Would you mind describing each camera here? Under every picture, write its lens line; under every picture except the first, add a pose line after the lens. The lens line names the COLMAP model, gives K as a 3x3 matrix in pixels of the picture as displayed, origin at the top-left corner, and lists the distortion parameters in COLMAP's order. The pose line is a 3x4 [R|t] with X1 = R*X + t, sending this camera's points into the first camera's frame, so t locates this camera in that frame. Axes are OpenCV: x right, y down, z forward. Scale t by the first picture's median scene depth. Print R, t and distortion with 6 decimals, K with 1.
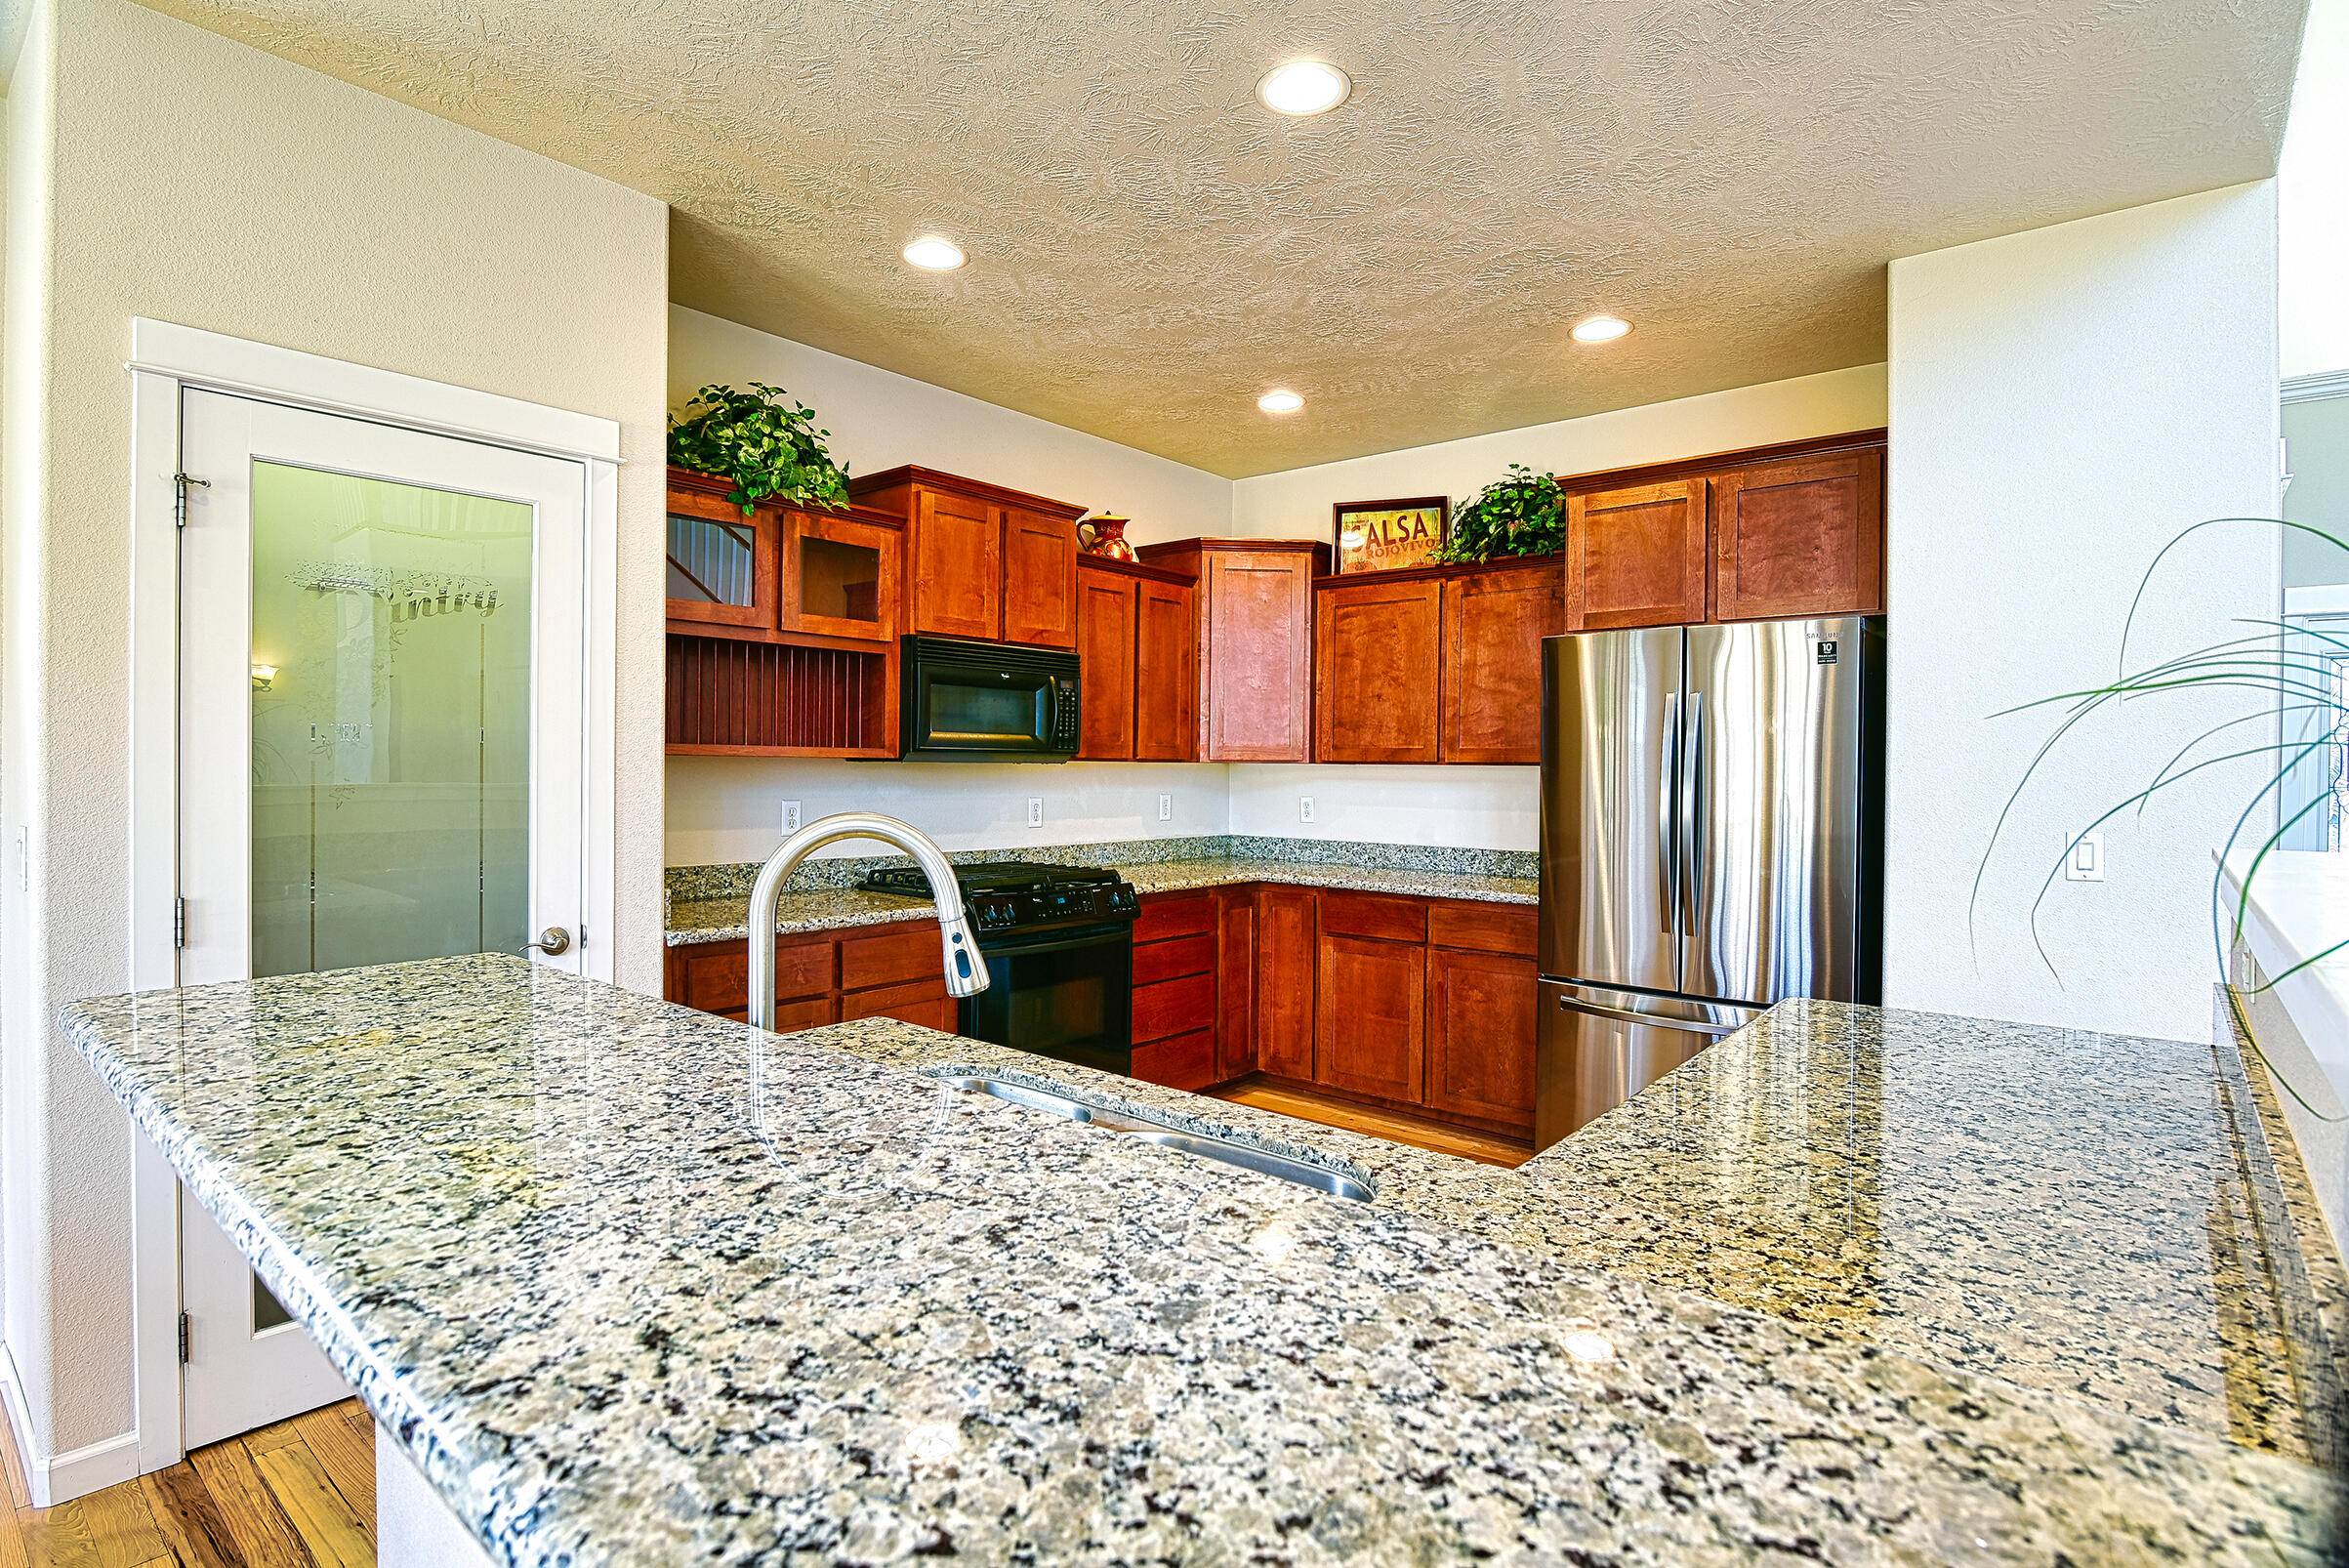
lens RADIAL K [[1217.6, 0, 1203.0], [0, 1217.6, 789.0], [0, 0, 1]] dist [-0.022187, -0.000503]
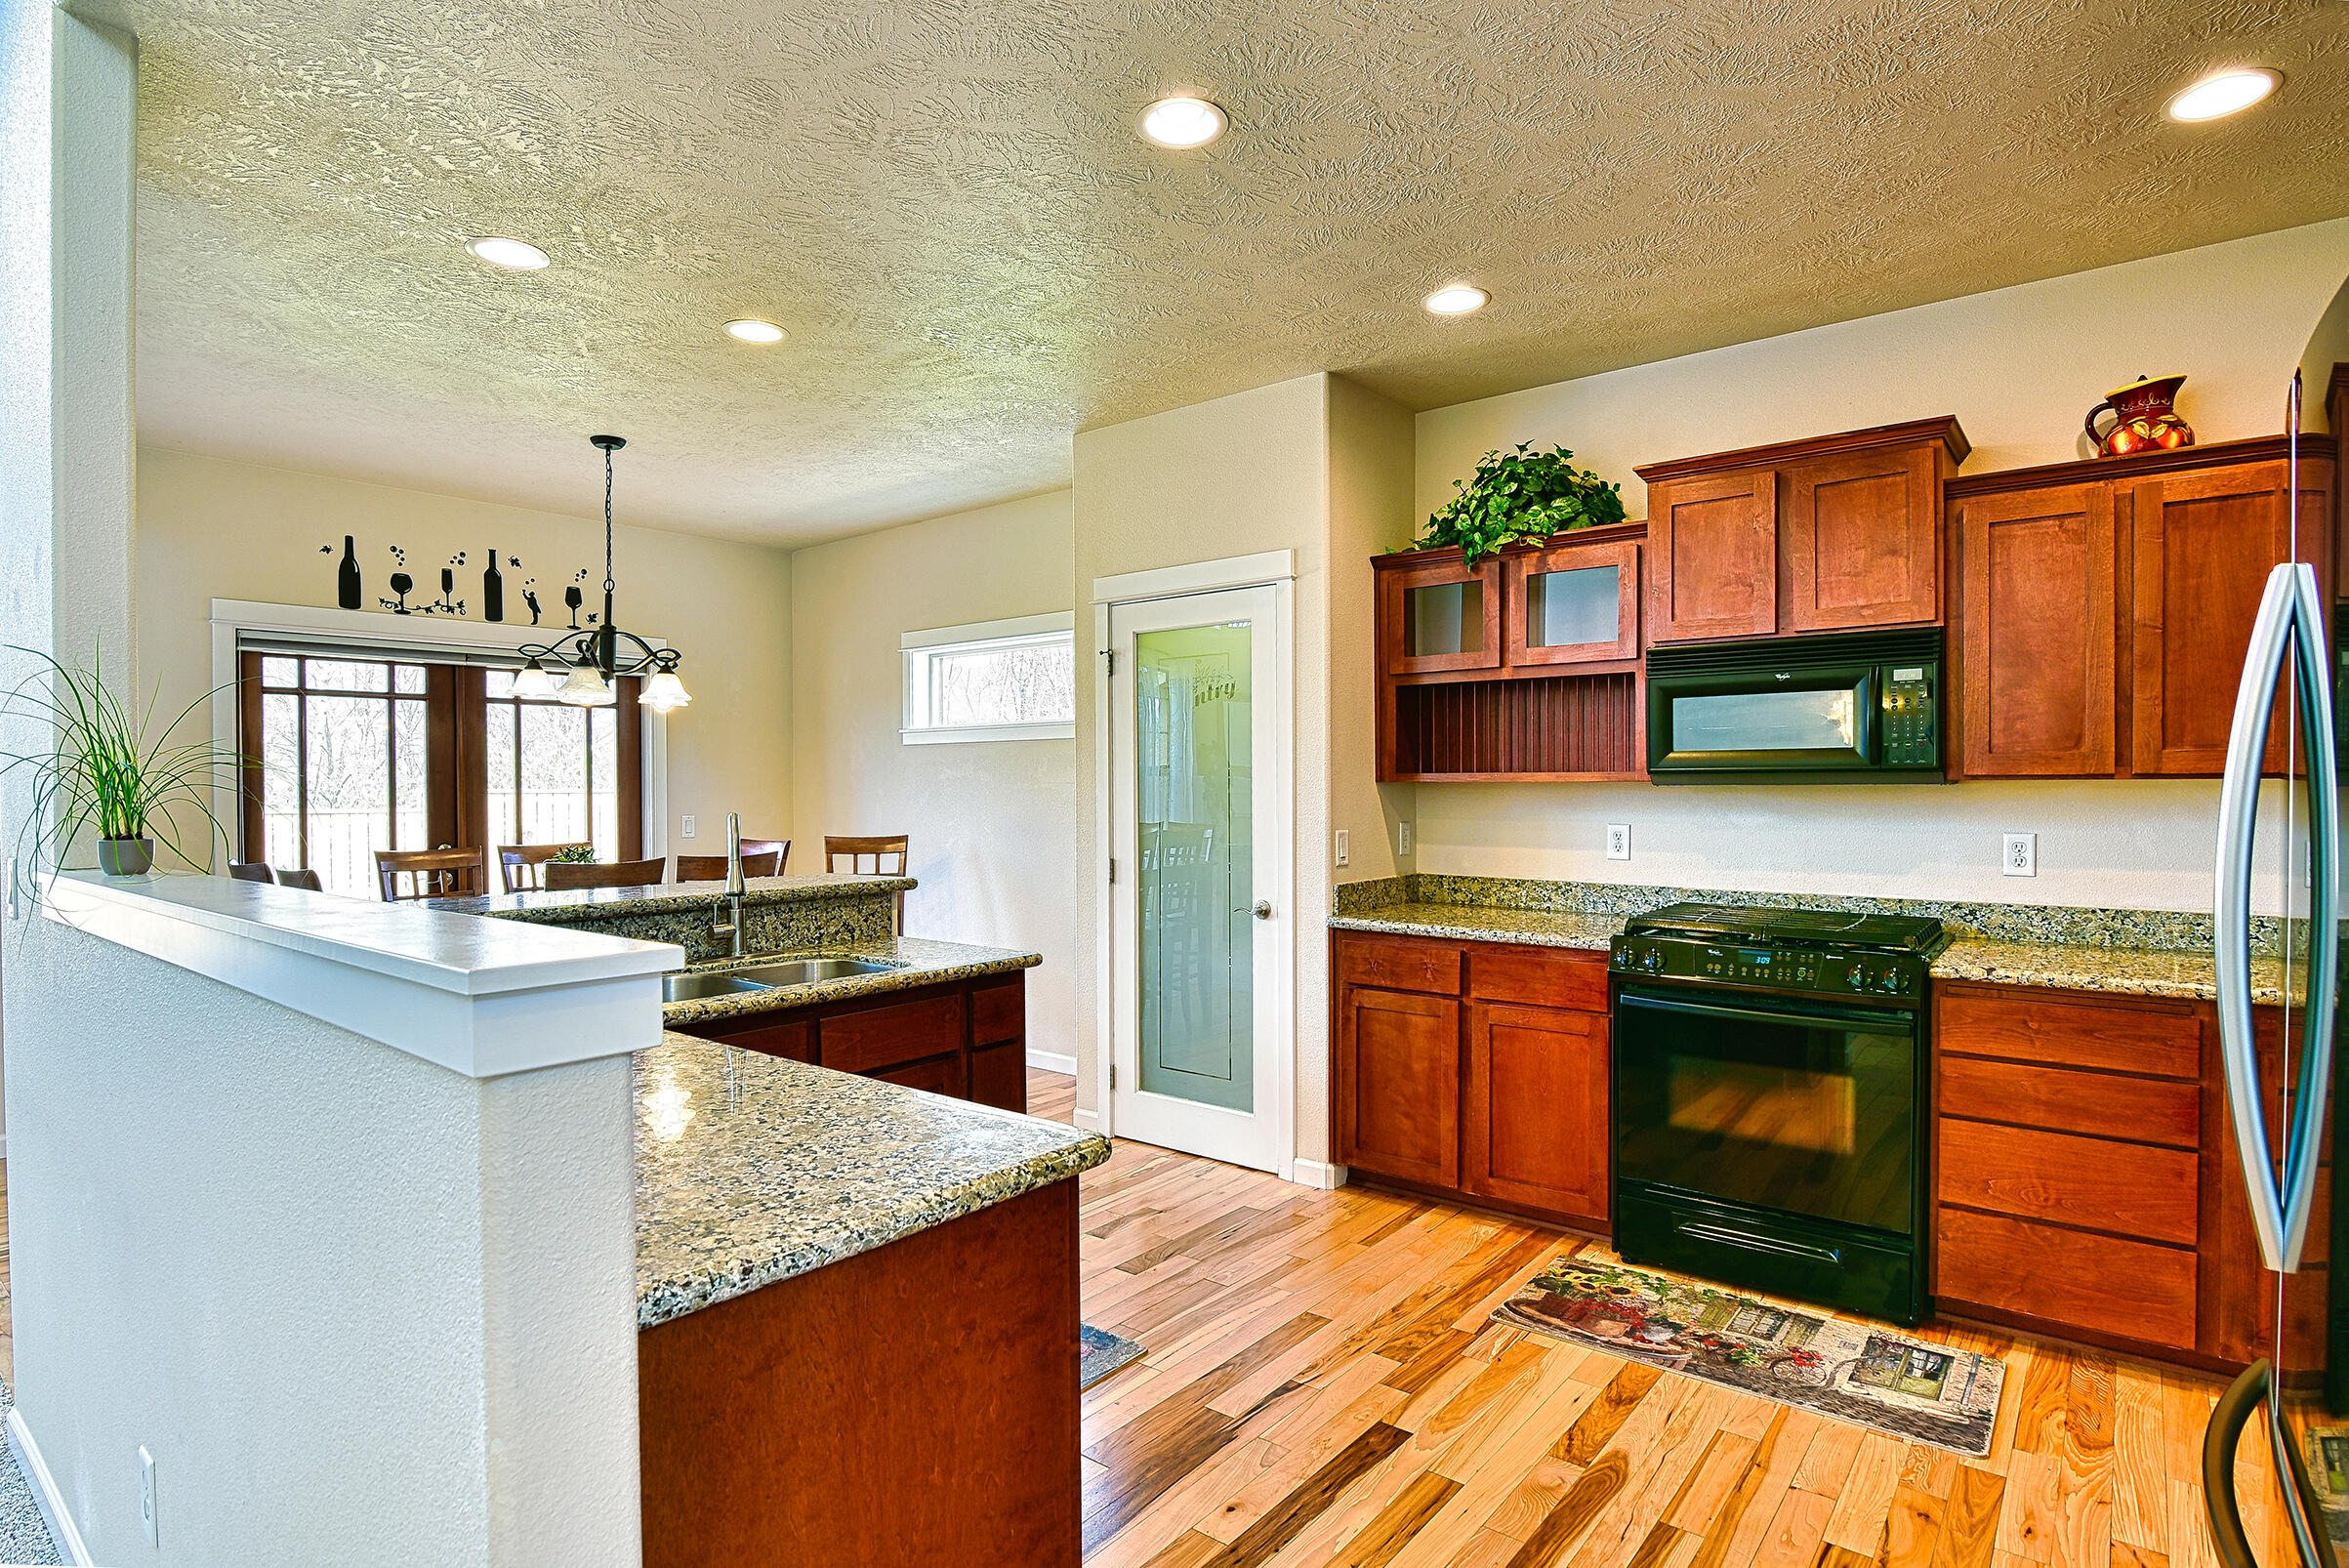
lens RADIAL K [[1251.1, 0, 1148.1], [0, 1251.1, 797.2], [0, 0, 1]] dist [-0.018343, 0.000596]
pose [[-0.014508, 0.002815, -0.999891, 0.630790], [-0.014843, 0.999885, 0.003030, -0.009756], [0.999785, 0.014885, -0.014464, 0.550629]]
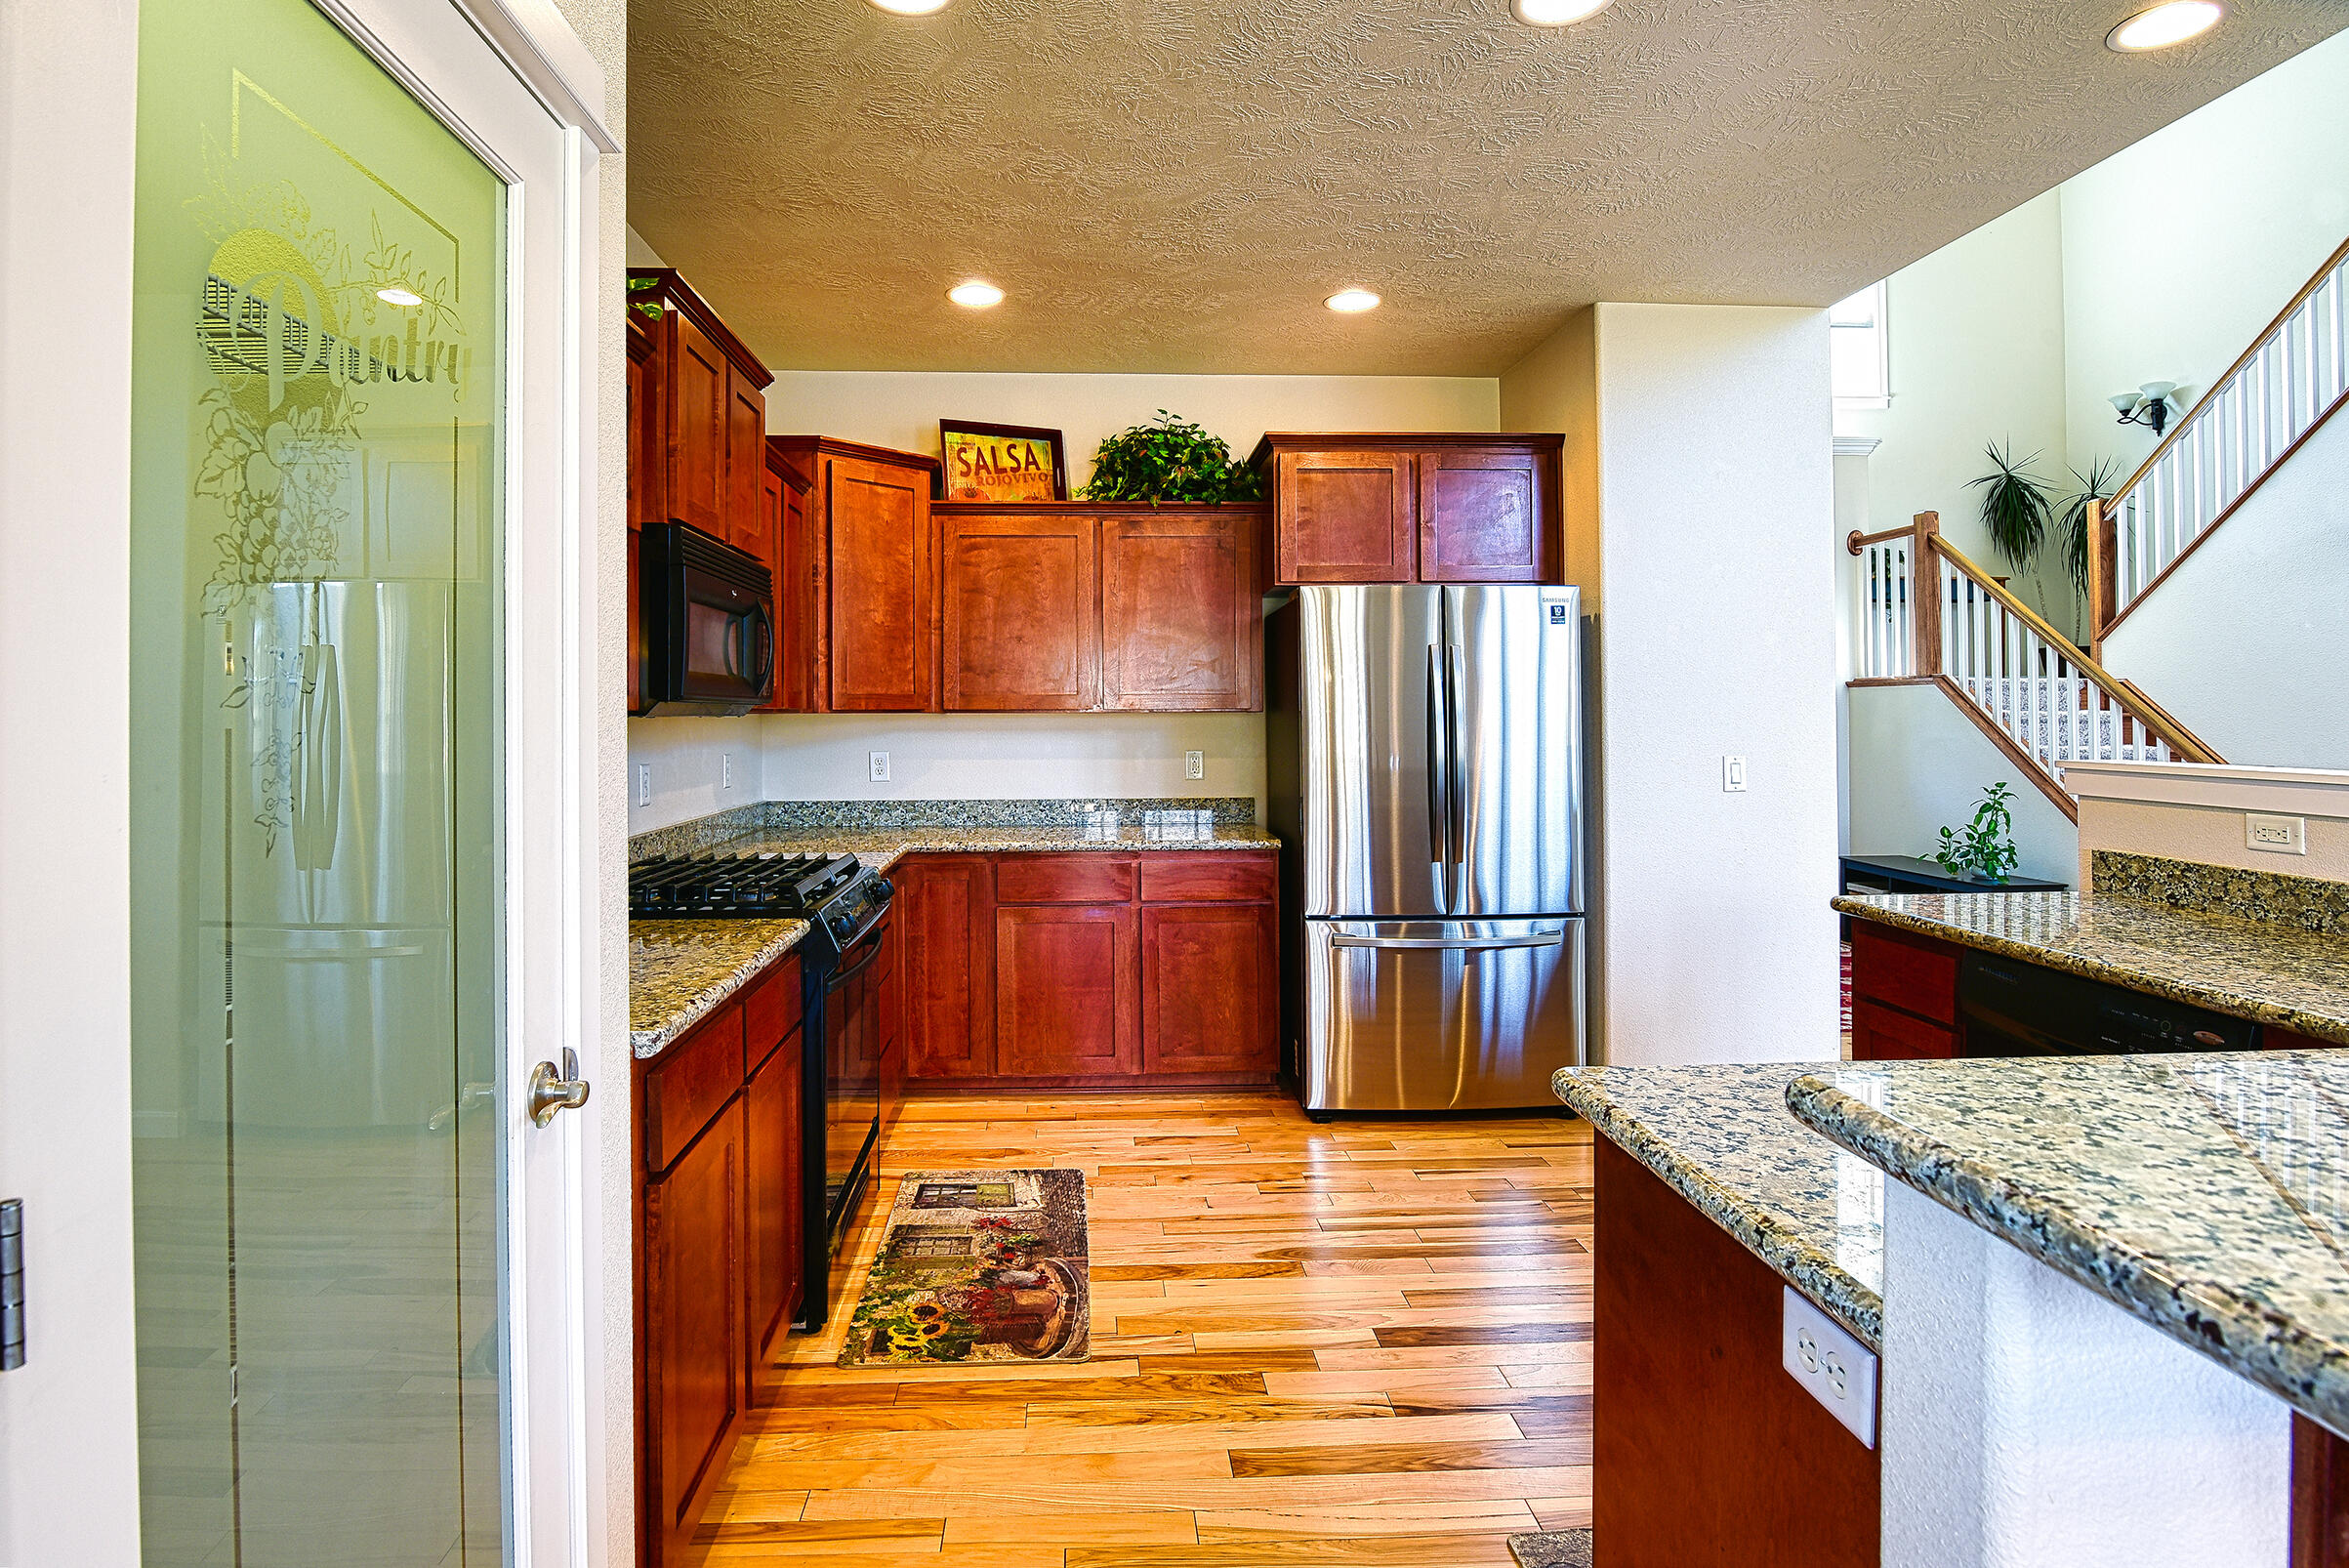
lens RADIAL K [[1183.9, 0, 1166.4], [0, 1183.9, 720.8], [0, 0, 1]] dist [-0.019525, 0.000311]
pose [[0.728914, -0.015784, 0.684423, -0.423913], [0.023874, 0.999712, -0.002371, -0.010611], [-0.684189, 0.018068, 0.729081, 0.307047]]
